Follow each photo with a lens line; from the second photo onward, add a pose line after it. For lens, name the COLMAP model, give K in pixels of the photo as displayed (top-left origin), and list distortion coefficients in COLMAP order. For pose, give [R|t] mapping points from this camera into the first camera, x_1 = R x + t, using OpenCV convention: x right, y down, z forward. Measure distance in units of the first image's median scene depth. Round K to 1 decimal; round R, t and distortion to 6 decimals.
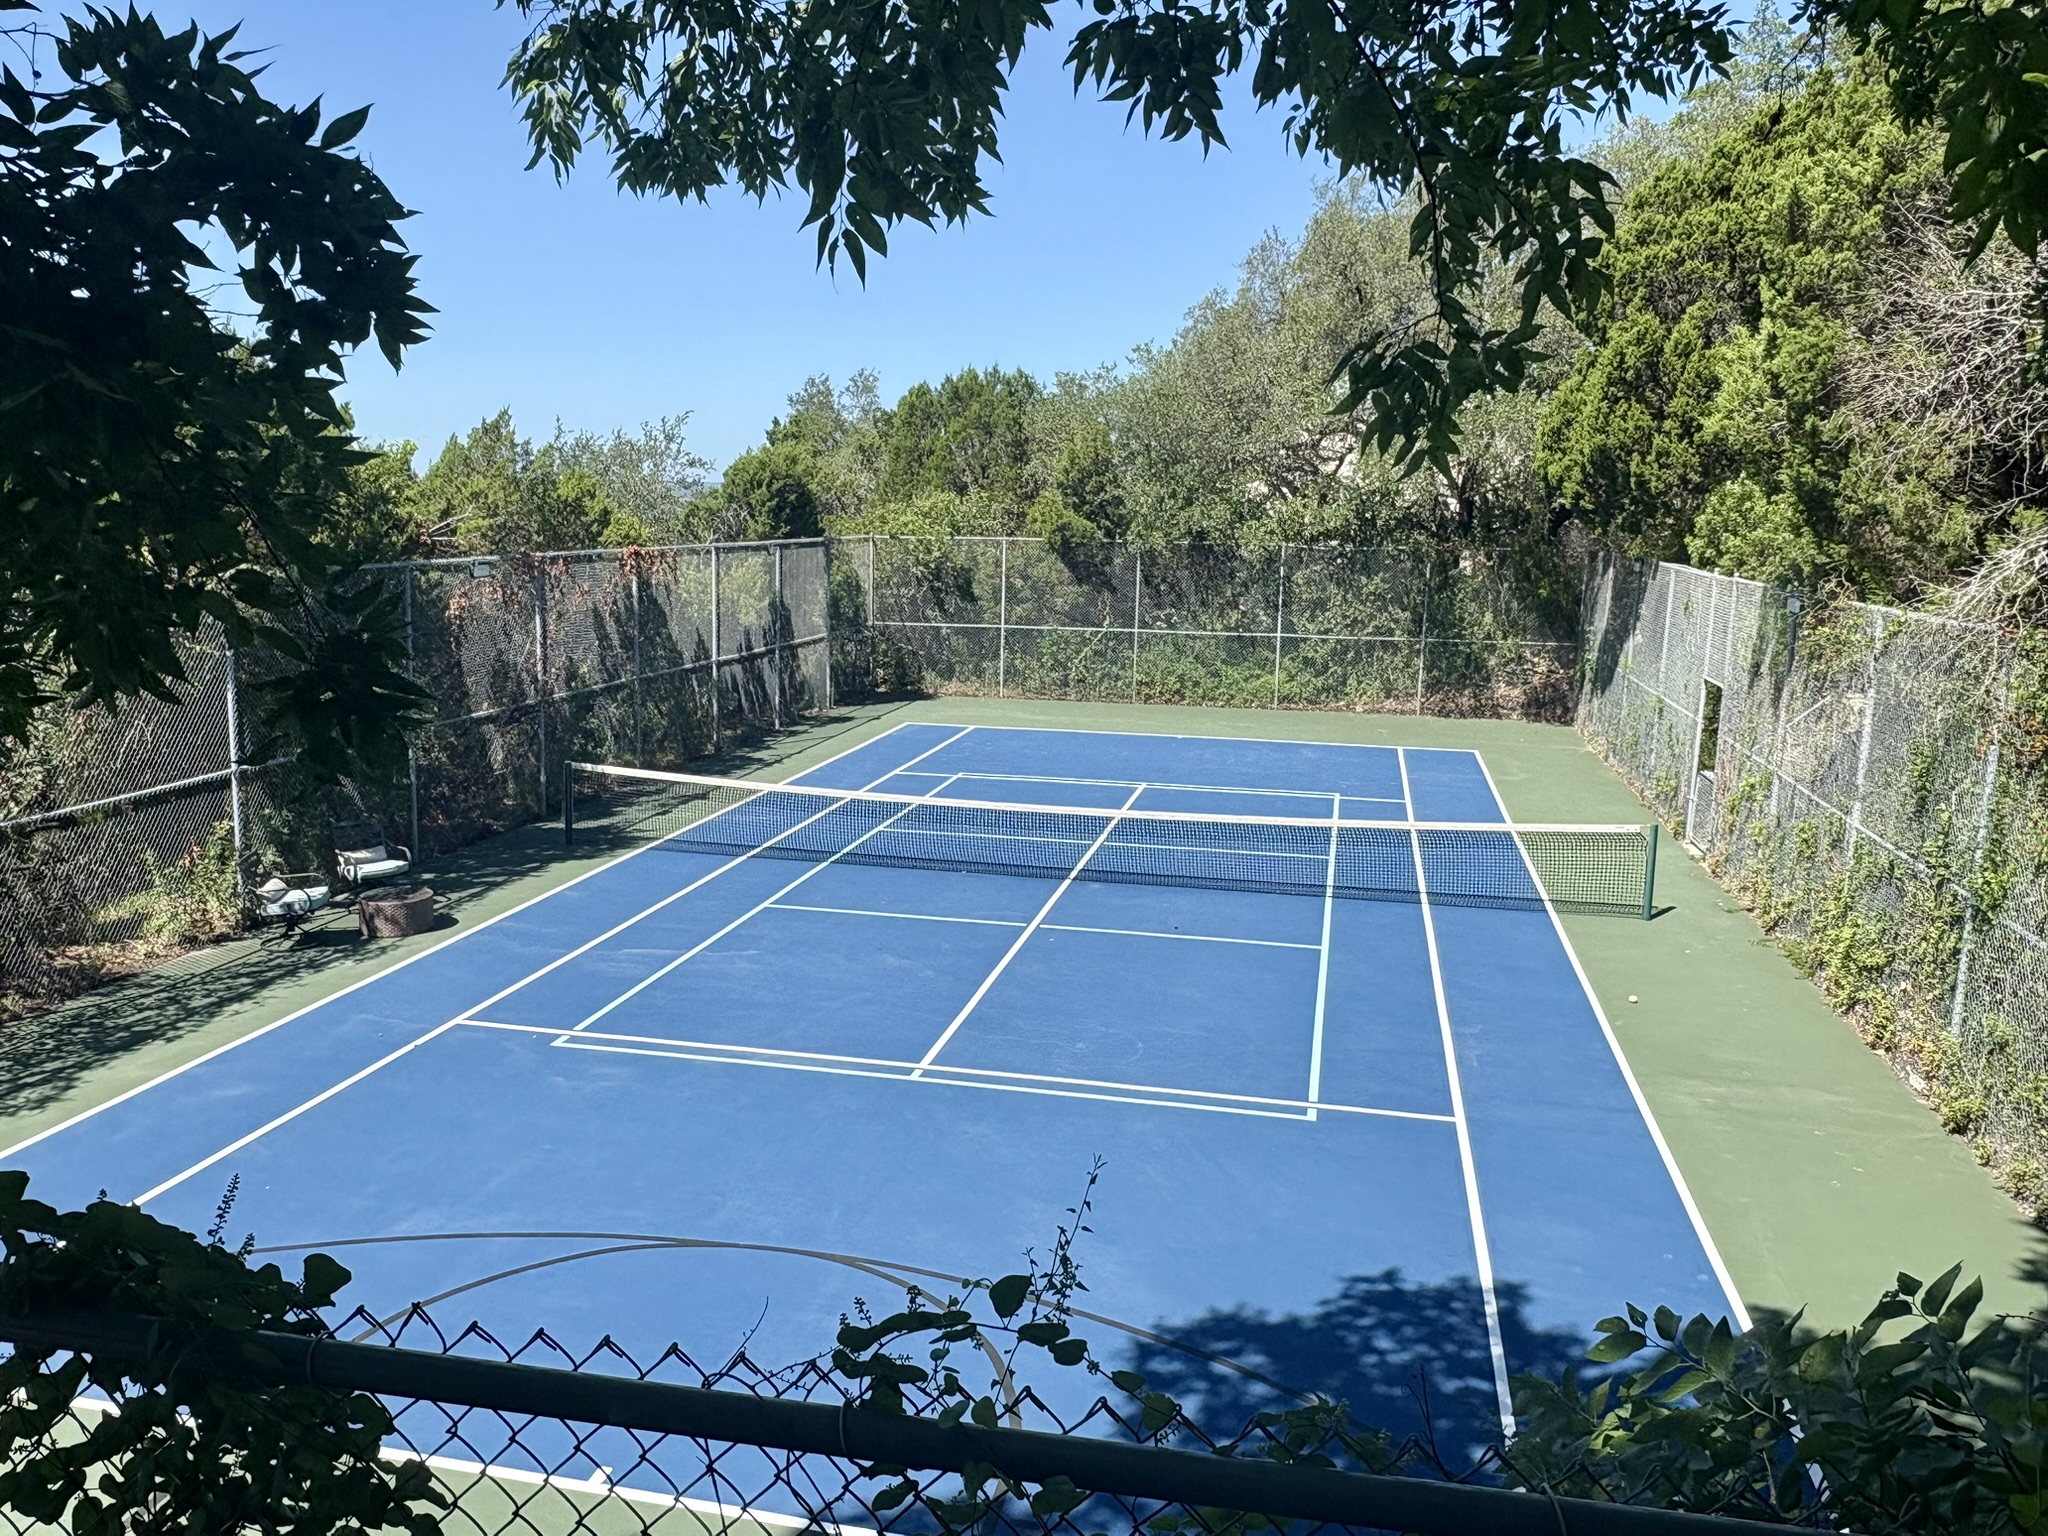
lens RADIAL K [[1561.9, 0, 1017.9], [0, 1561.9, 785.1], [0, 0, 1]] dist [0.009493, -0.003547]
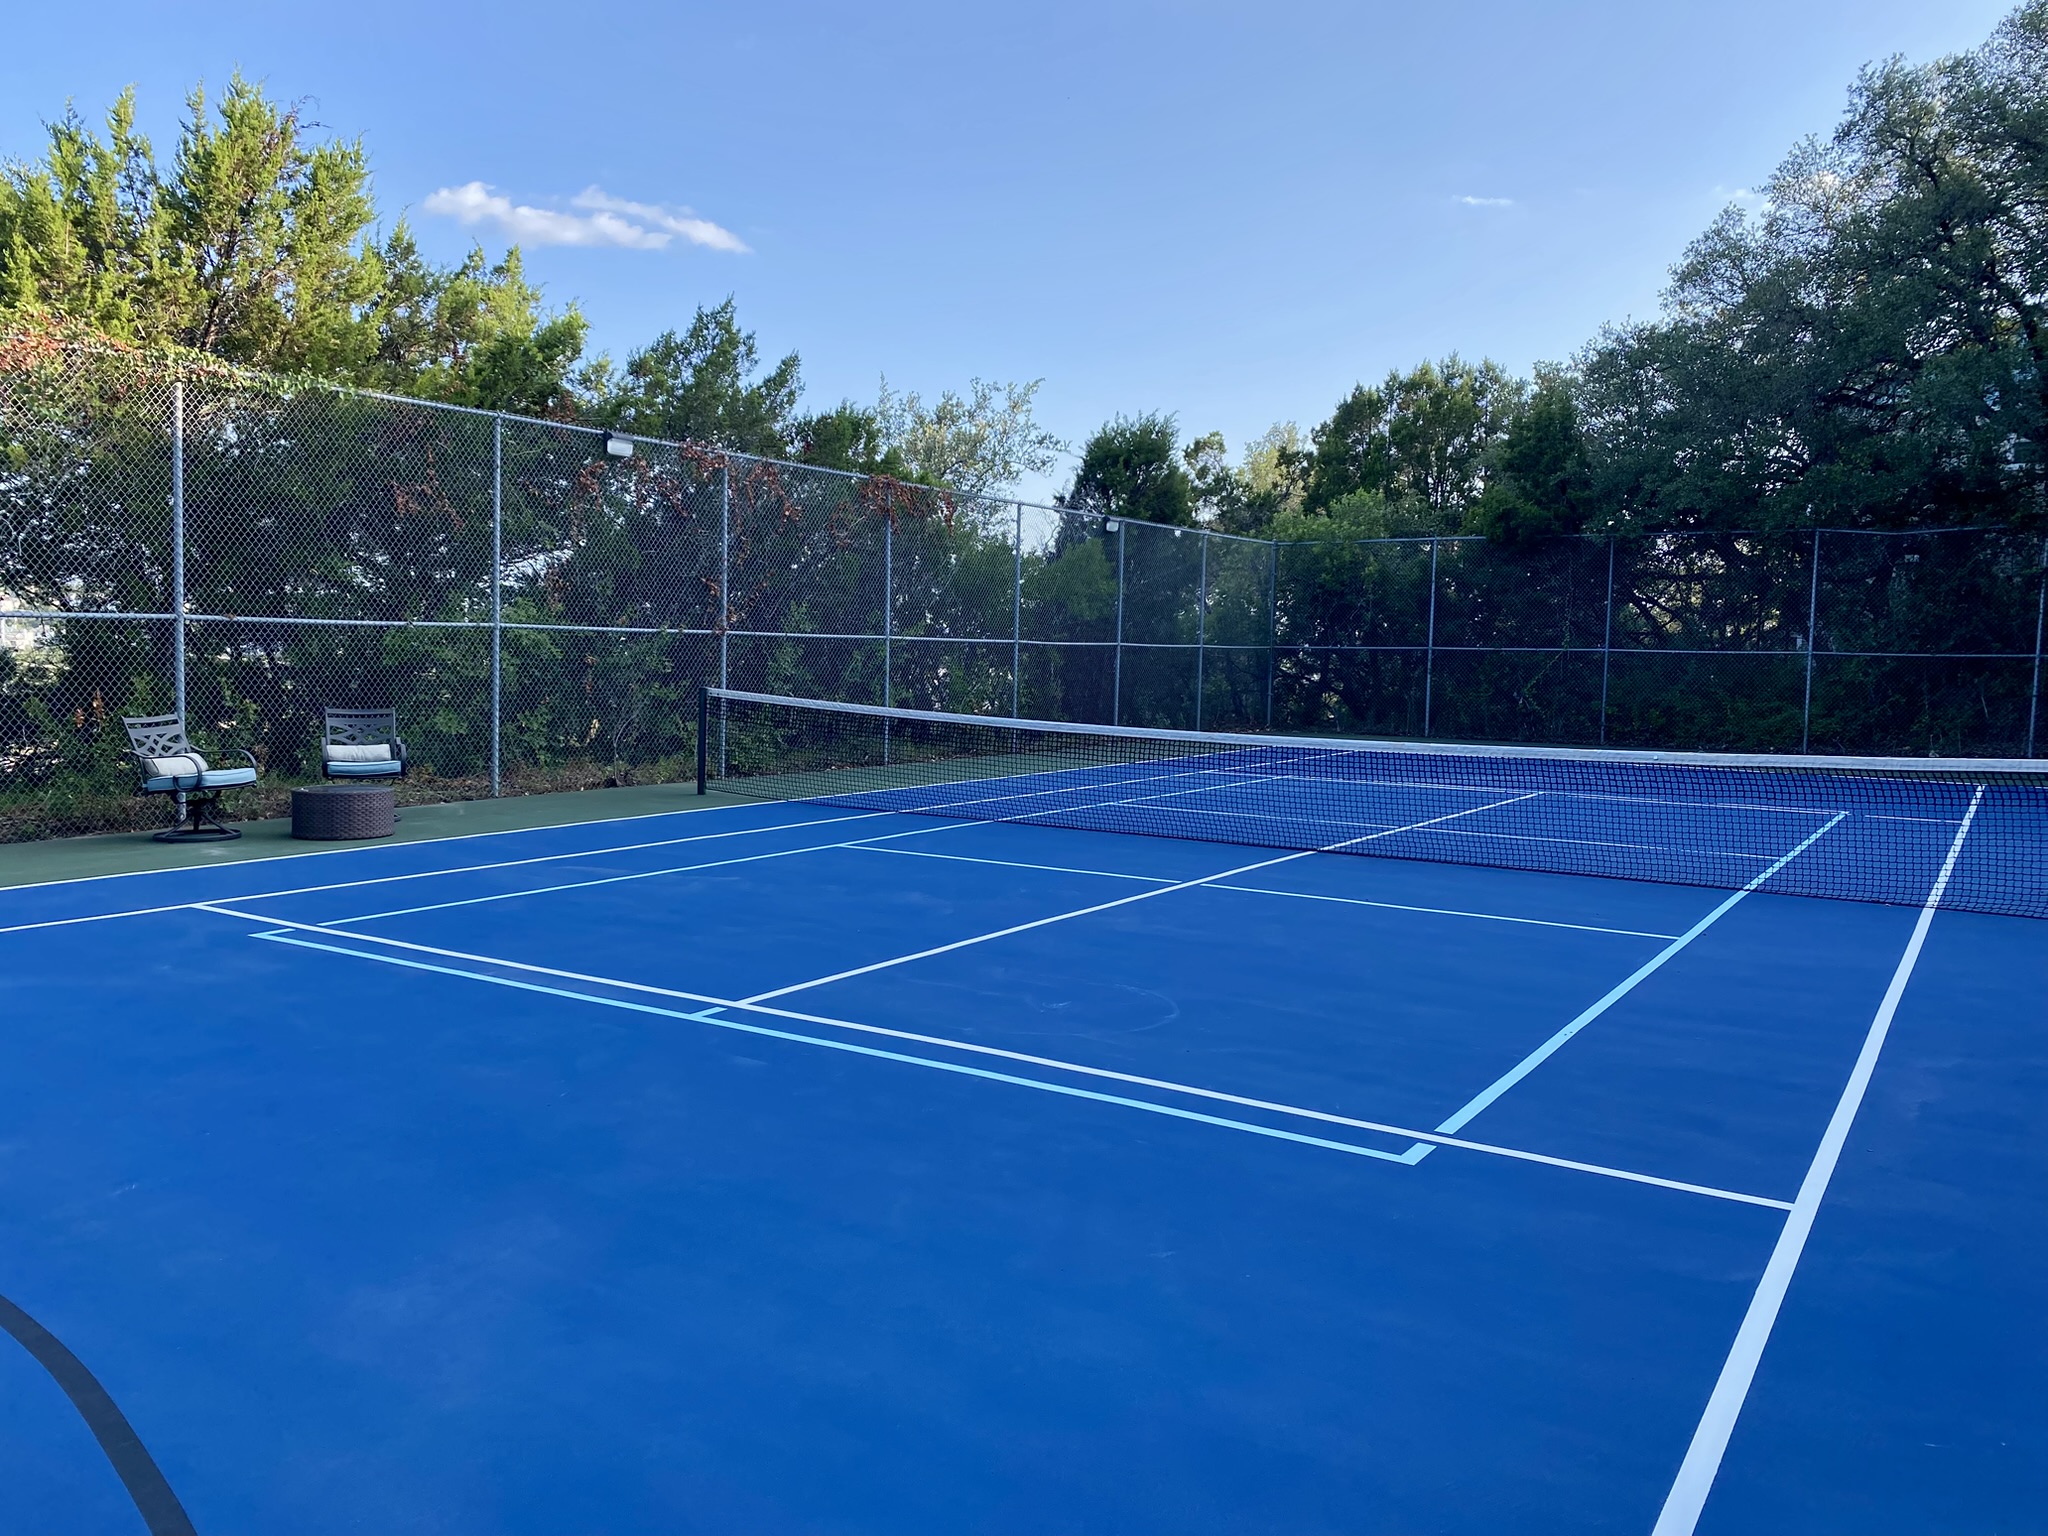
lens RADIAL K [[1569.9, 0, 1037.4], [0, 1569.9, 768.4], [0, 0, 1]] dist [0.047775, -0.062735]
pose [[0.939843, 0.026861, -0.340549, 0.142085], [-0.063928, 0.993122, -0.098095, 0.094545], [0.335571, 0.113965, 0.935096, 0.337336]]
